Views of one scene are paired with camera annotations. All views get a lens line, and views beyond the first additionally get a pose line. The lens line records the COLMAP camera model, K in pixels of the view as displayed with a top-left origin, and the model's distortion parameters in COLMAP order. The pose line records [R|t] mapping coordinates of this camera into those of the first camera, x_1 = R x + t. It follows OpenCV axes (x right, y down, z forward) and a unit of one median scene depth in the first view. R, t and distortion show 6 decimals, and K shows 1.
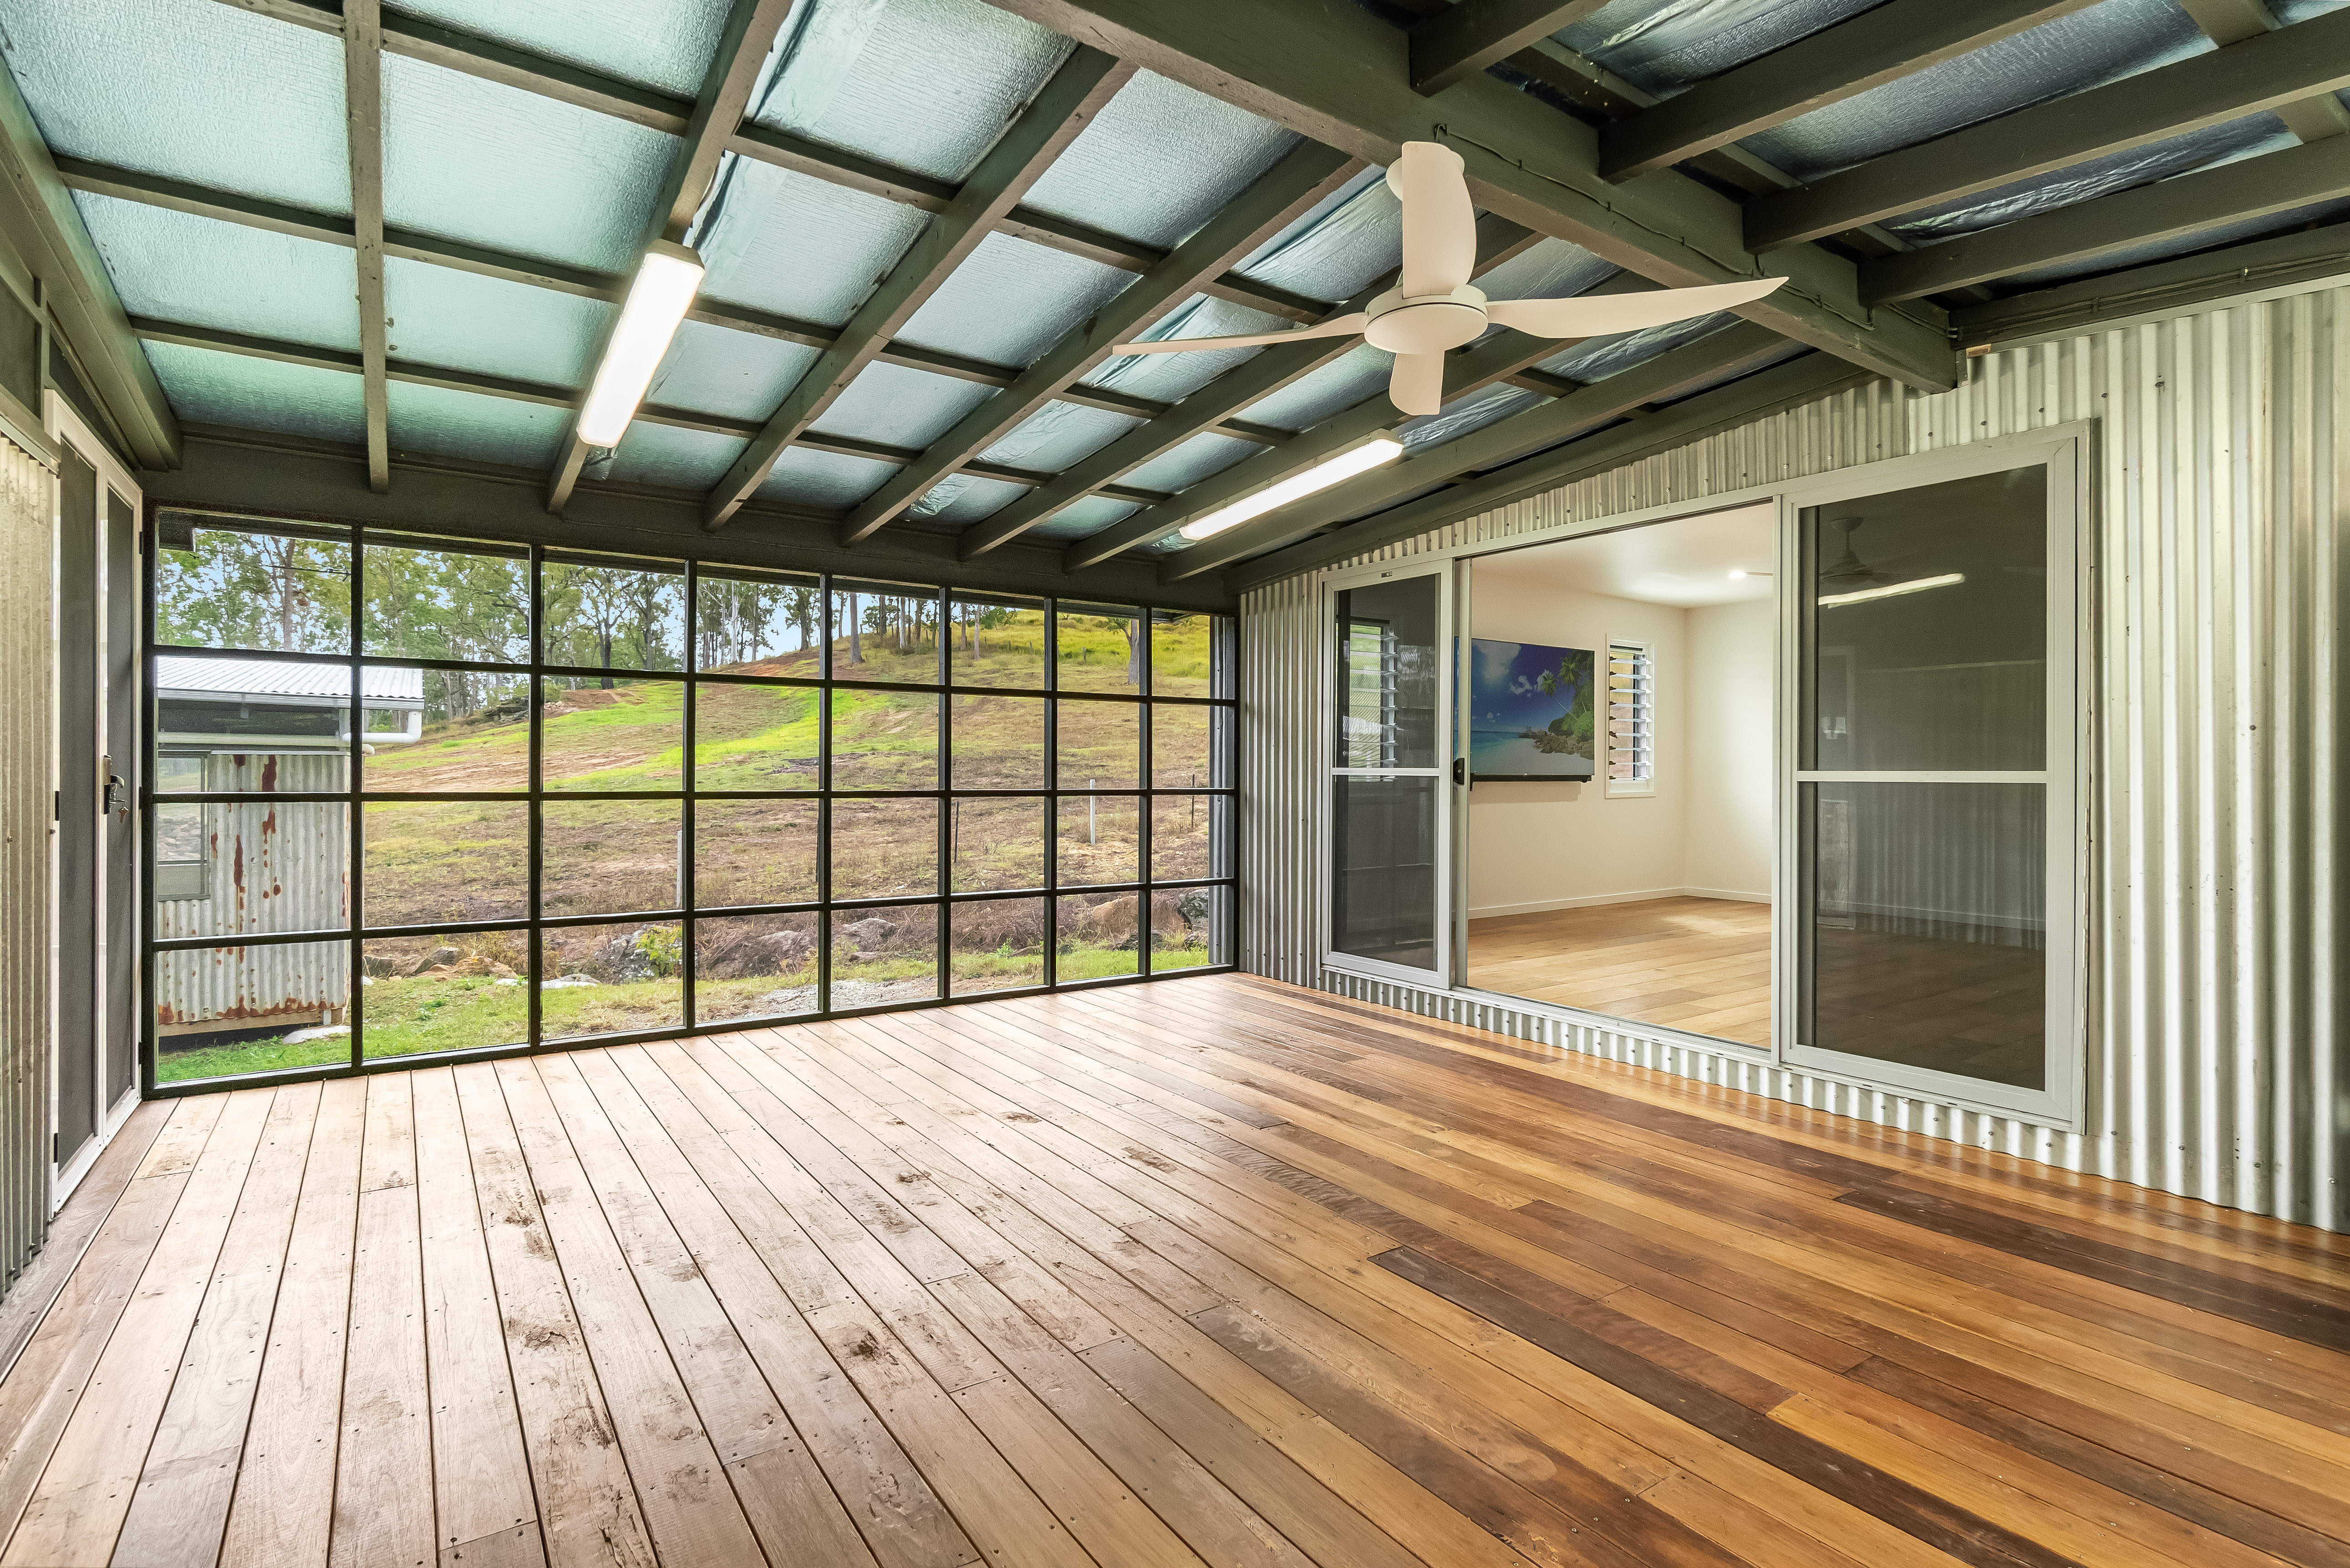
lens RADIAL K [[1119.1, 0, 1172.1], [0, 1119.1, 777.5], [0, 0, 1]] dist [-0.000076, -0.000338]
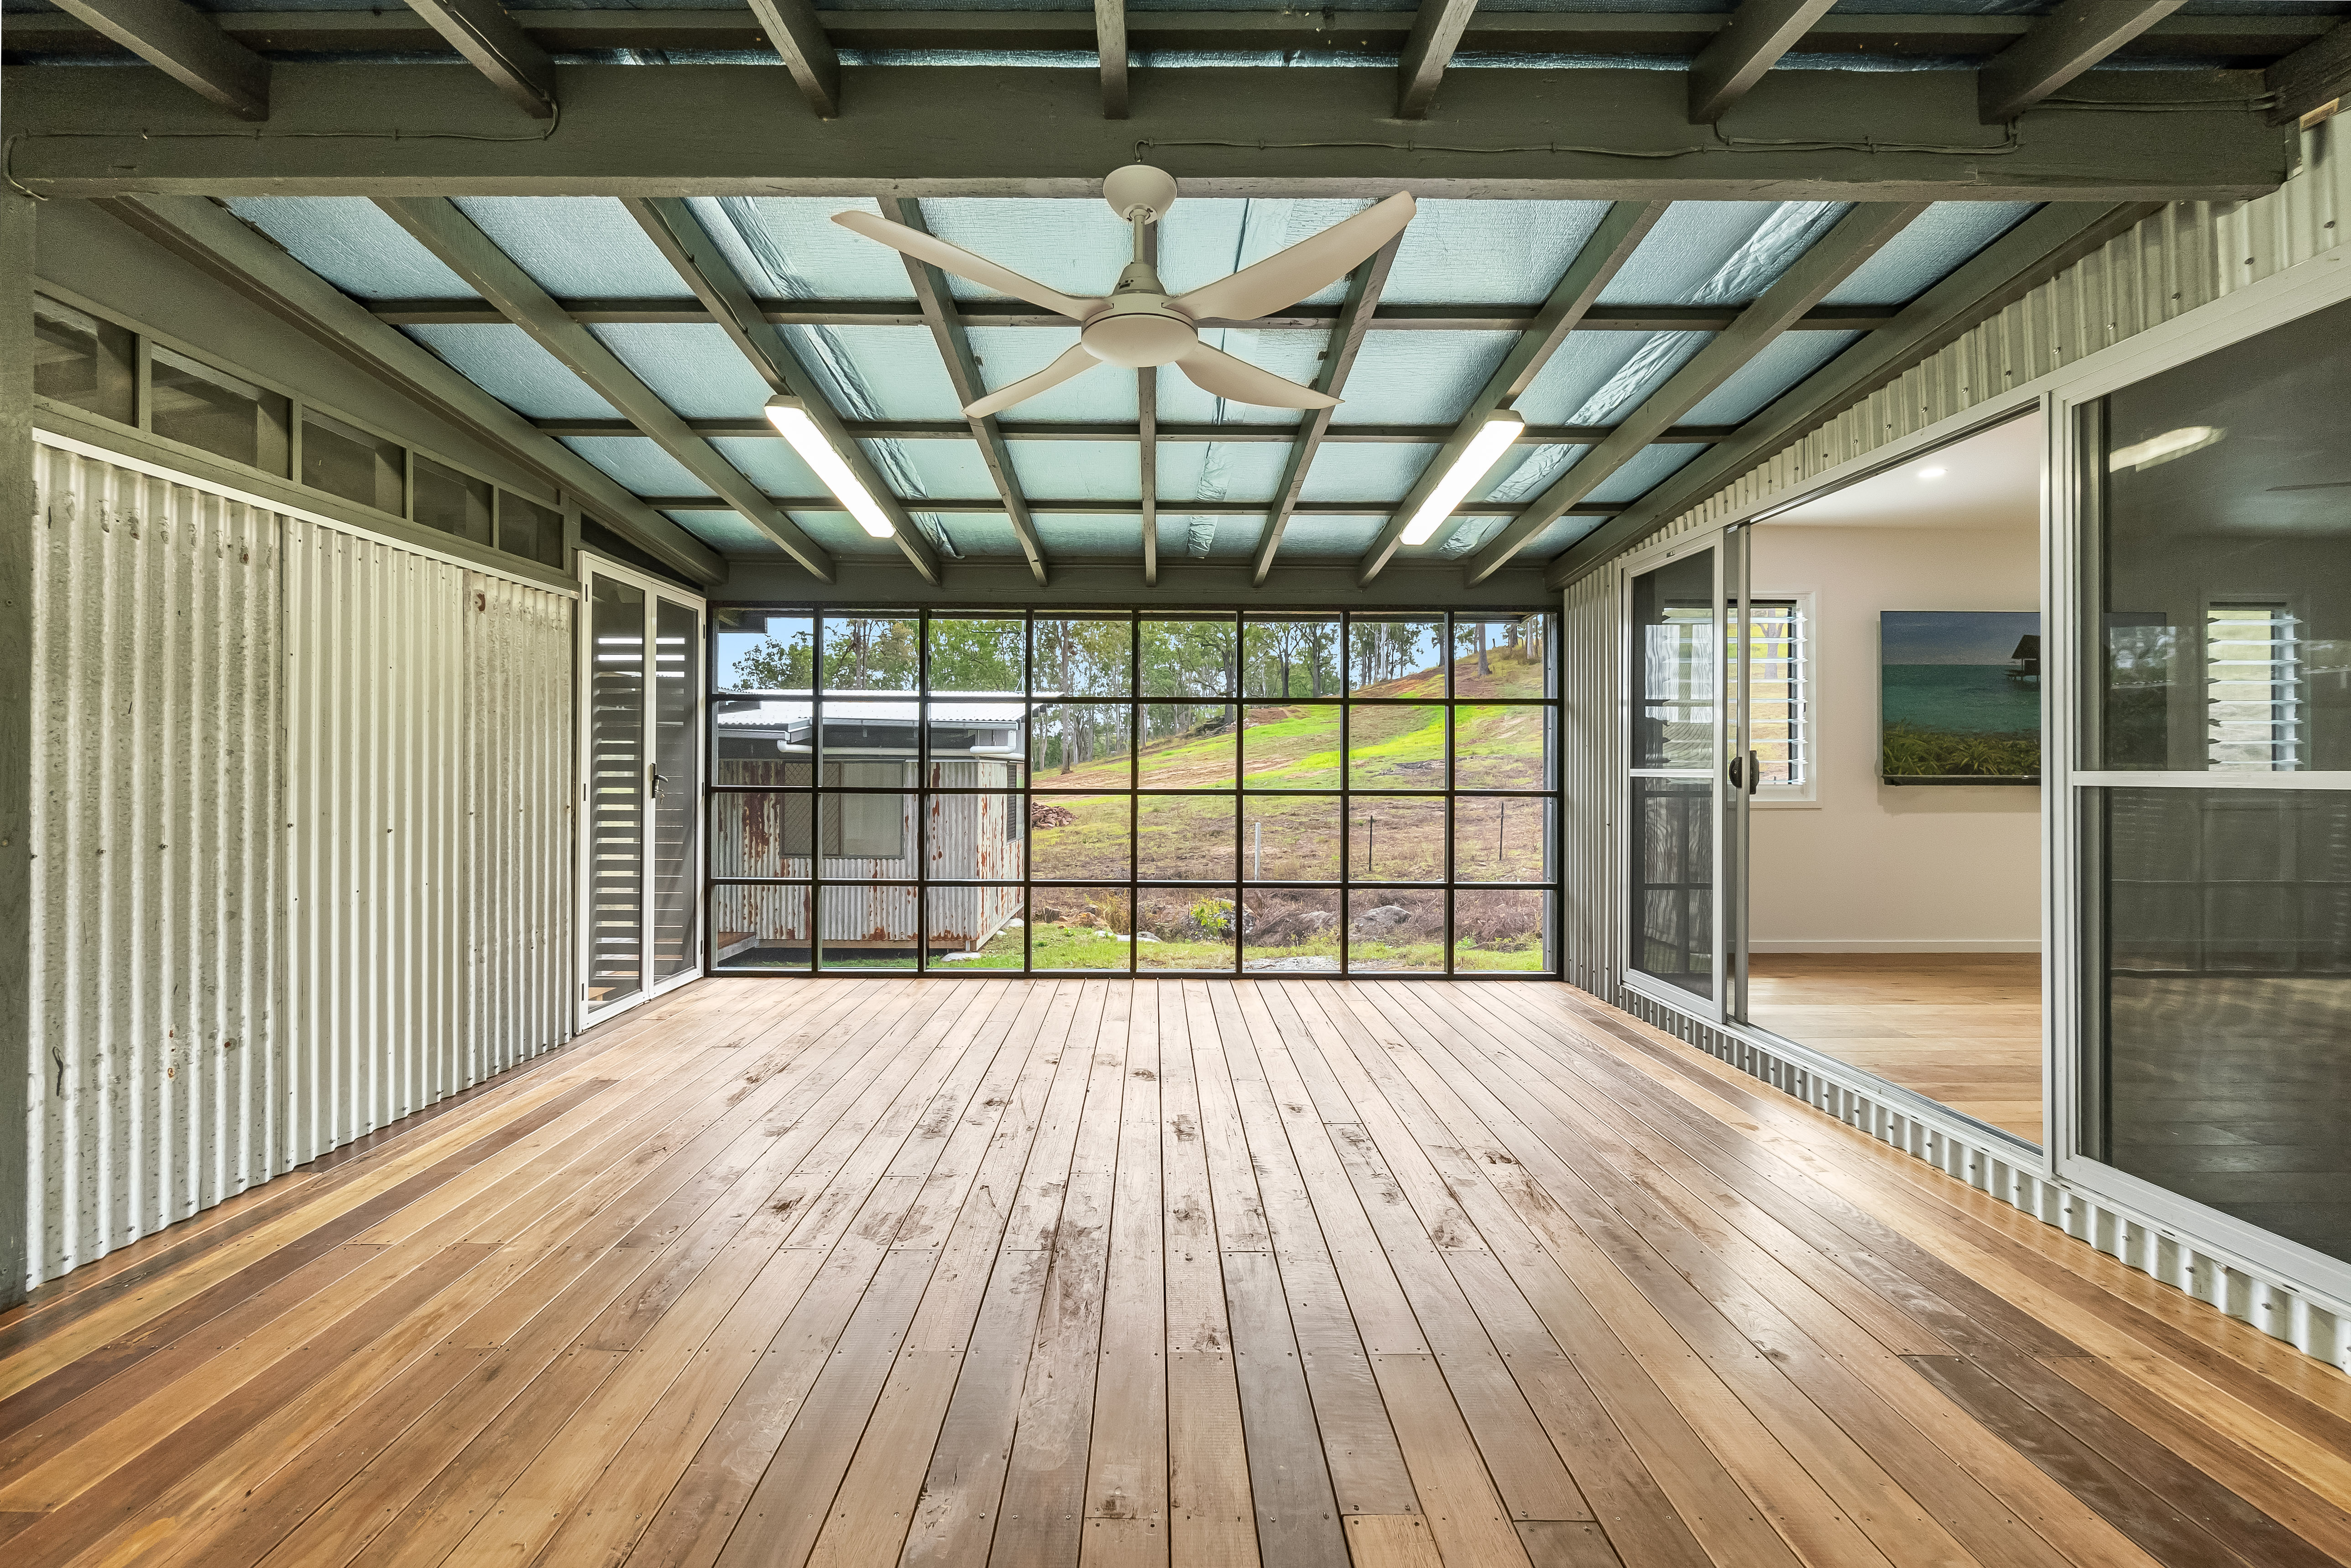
lens RADIAL K [[1020.0, 0, 1173.7], [0, 1020.0, 767.9], [0, 0, 1]] dist [0.001730, 0.000074]
pose [[0.832940, -0.002362, -0.553358, 0.291799], [-0.003979, 0.999939, -0.010257, 0.000555], [0.553349, 0.010745, 0.832880, 0.090704]]
